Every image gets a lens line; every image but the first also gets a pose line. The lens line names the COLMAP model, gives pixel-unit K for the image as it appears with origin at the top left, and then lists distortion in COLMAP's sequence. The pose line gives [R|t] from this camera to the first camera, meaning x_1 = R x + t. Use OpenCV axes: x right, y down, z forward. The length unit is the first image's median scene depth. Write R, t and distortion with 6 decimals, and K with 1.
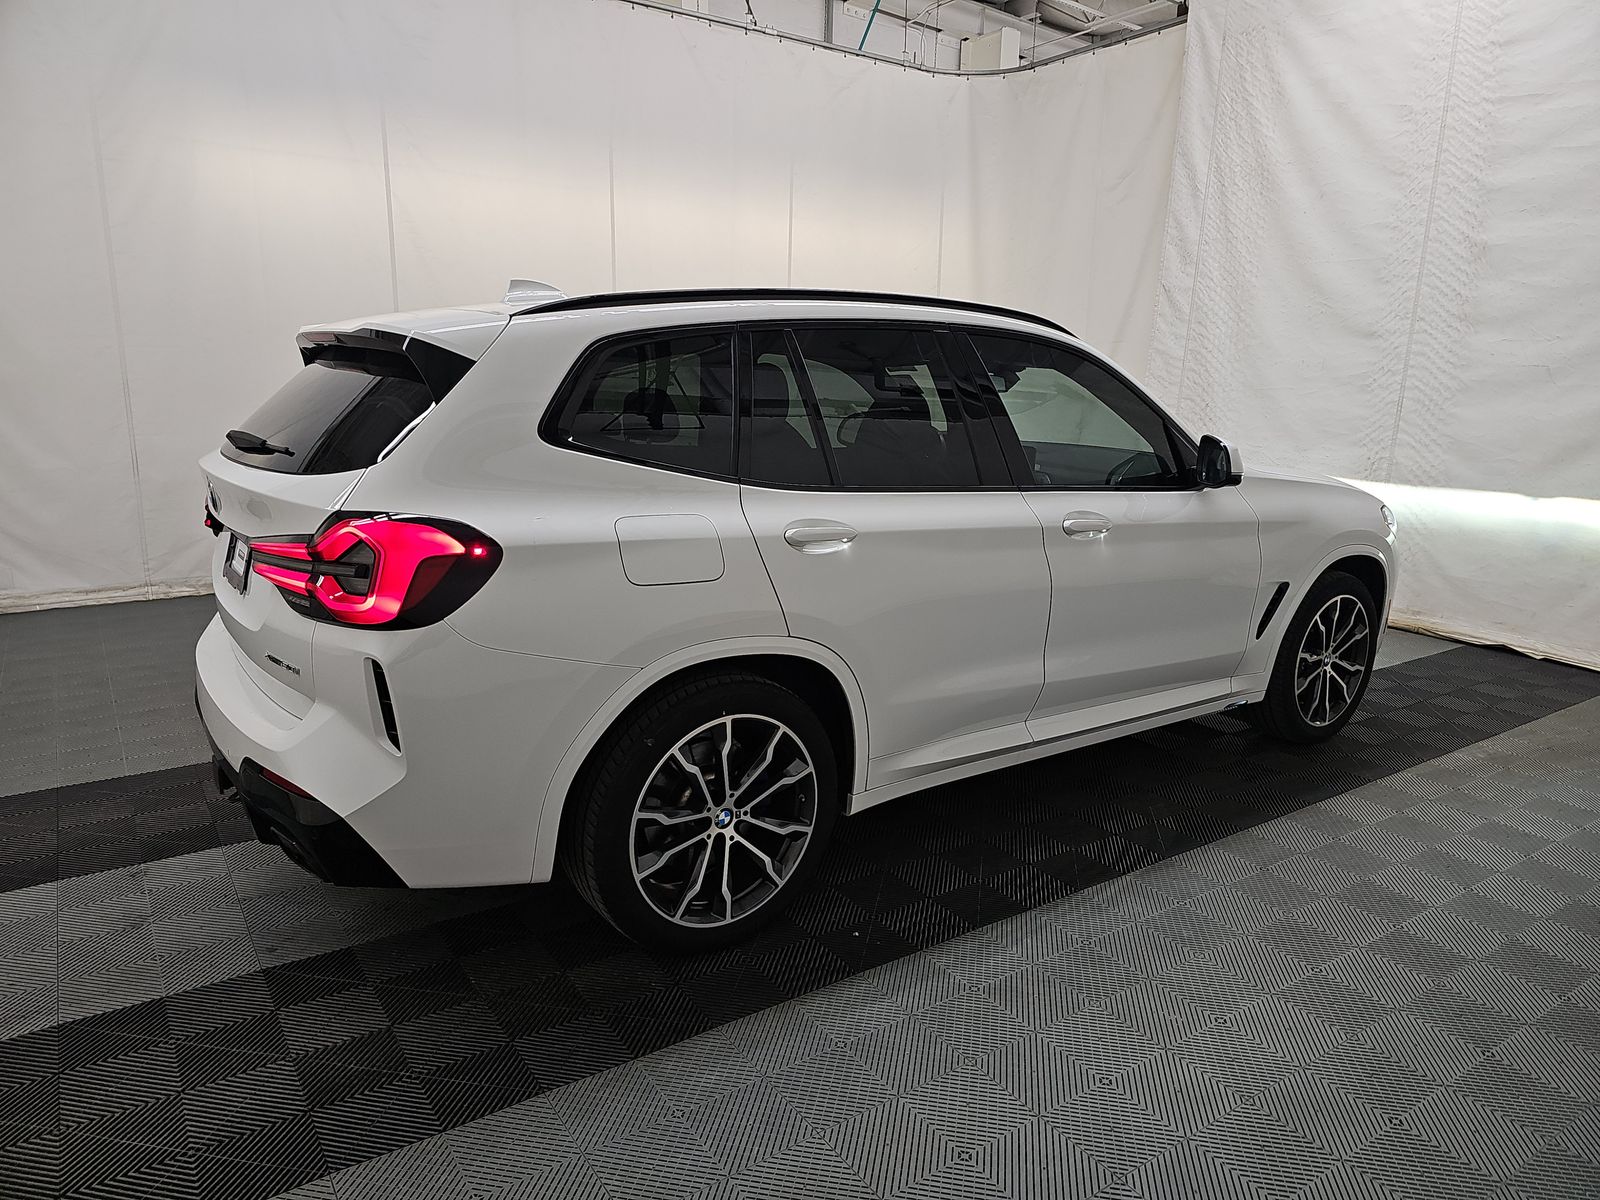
lens RADIAL K [[1079.2, 0, 800.0], [0, 1079.2, 600.0], [0, 0, 1]] dist [0.052198, -0.038935]
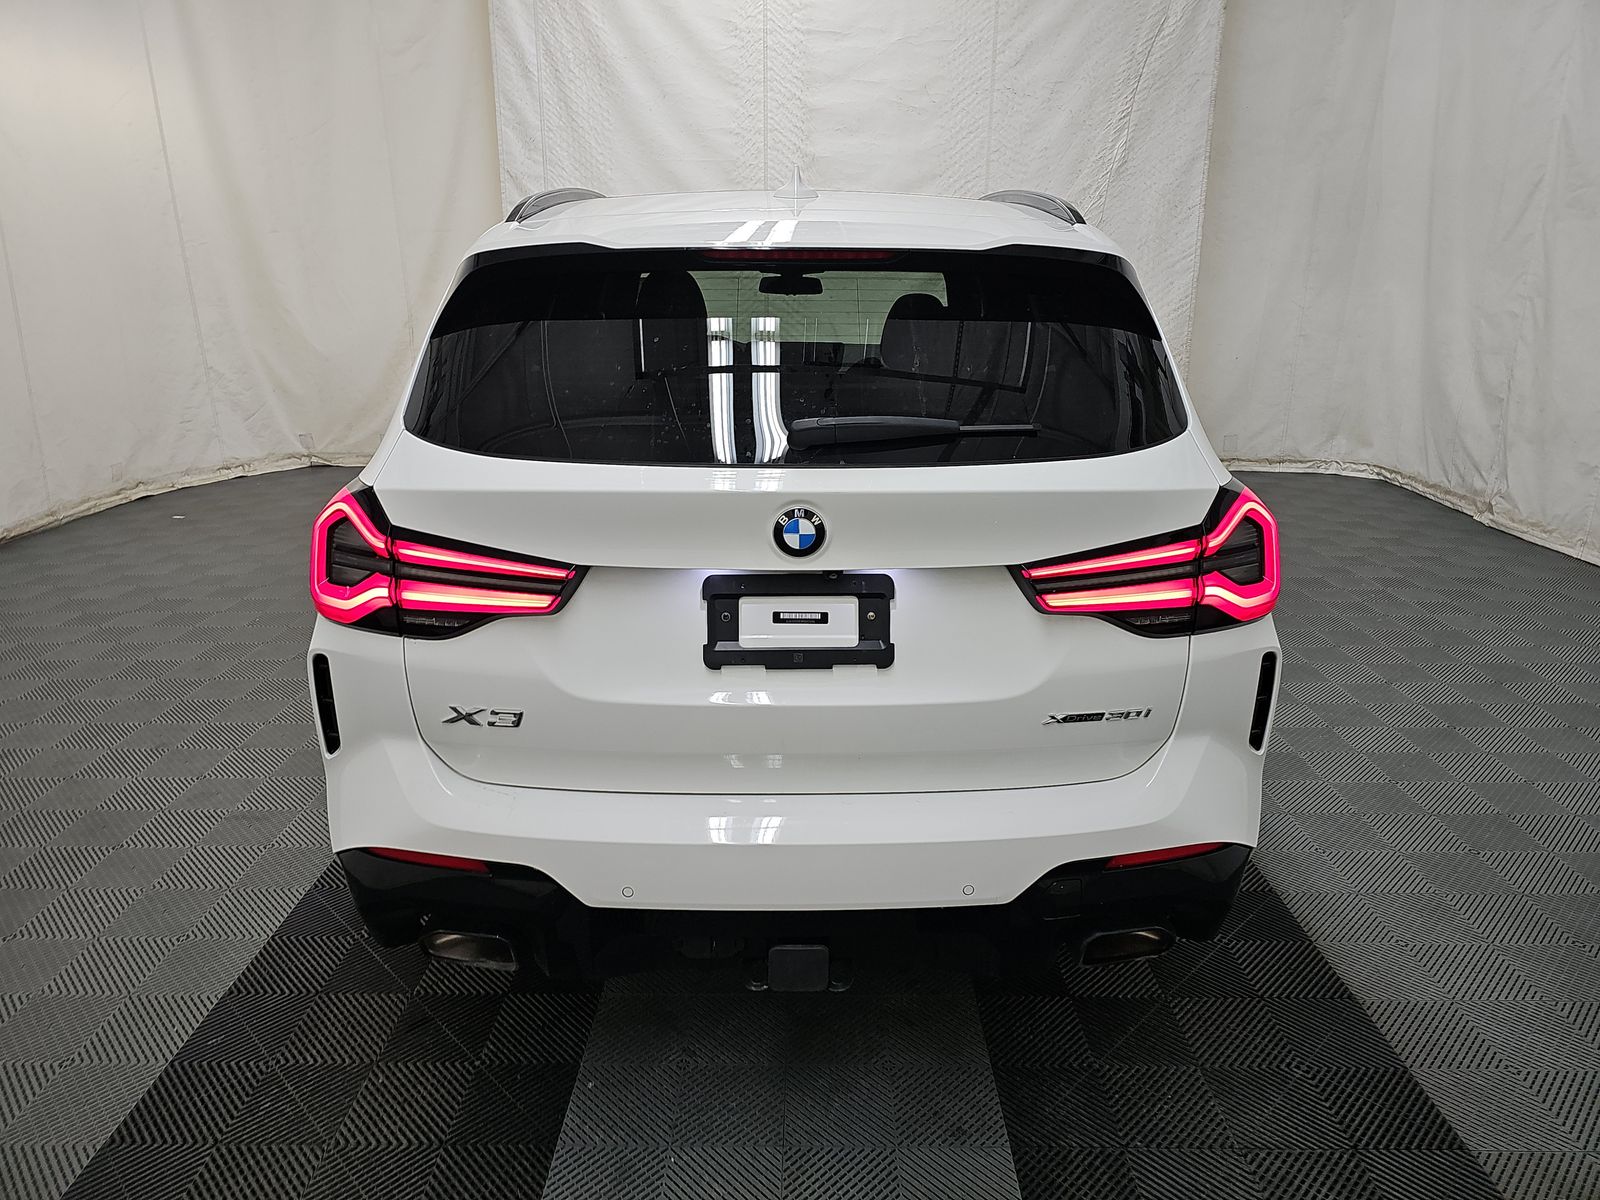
lens RADIAL K [[1050.6, 0, 803.7], [0, 1050.6, 625.9], [0, 0, 1]] dist [0.037031, -0.033768]
pose [[0.569195, -0.279667, 0.773177, -0.437000], [0.181774, 0.959907, 0.213391, -0.067780], [-0.801857, 0.019083, 0.597211, 0.292271]]
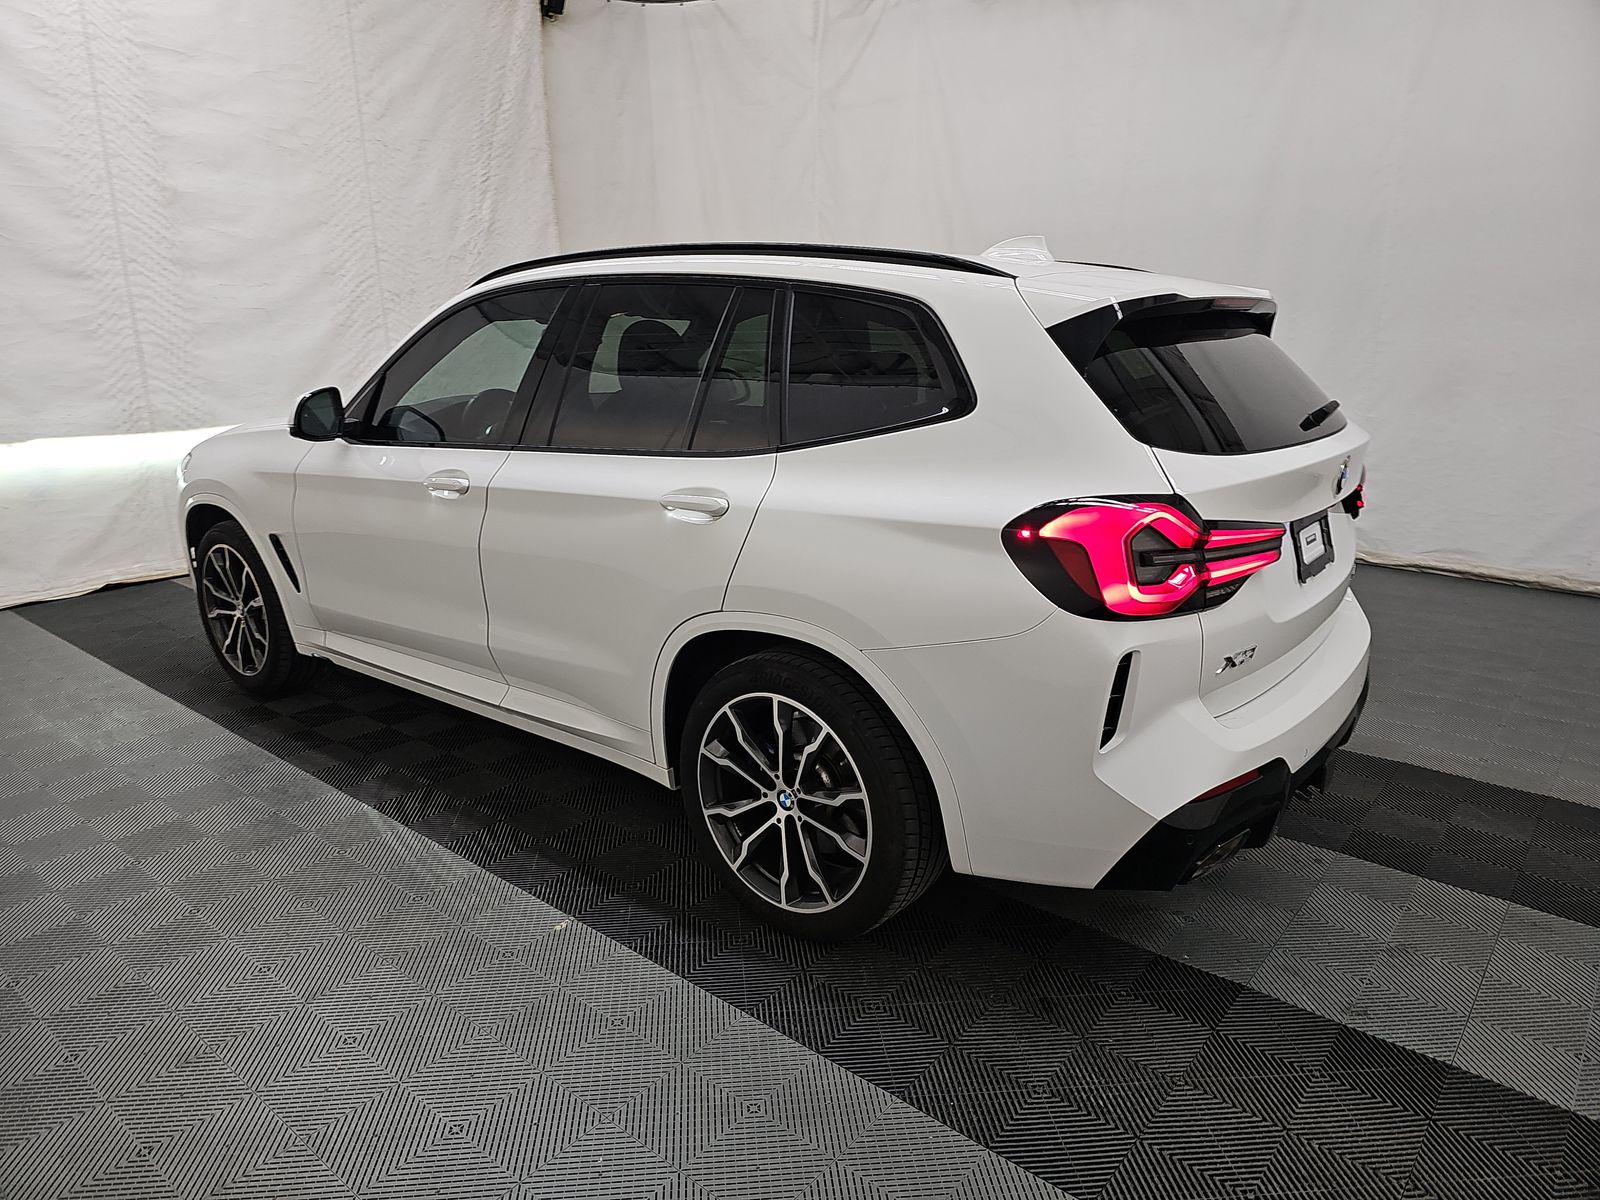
lens RADIAL K [[1050.6, 0, 803.7], [0, 1050.6, 625.9], [0, 0, 1]] dist [0.037031, -0.033768]
pose [[-0.279129, -0.283956, 0.917309, -0.562822], [0.205796, 0.915392, 0.345985, -0.164282], [-0.937942, 0.285353, -0.197075, 0.725965]]
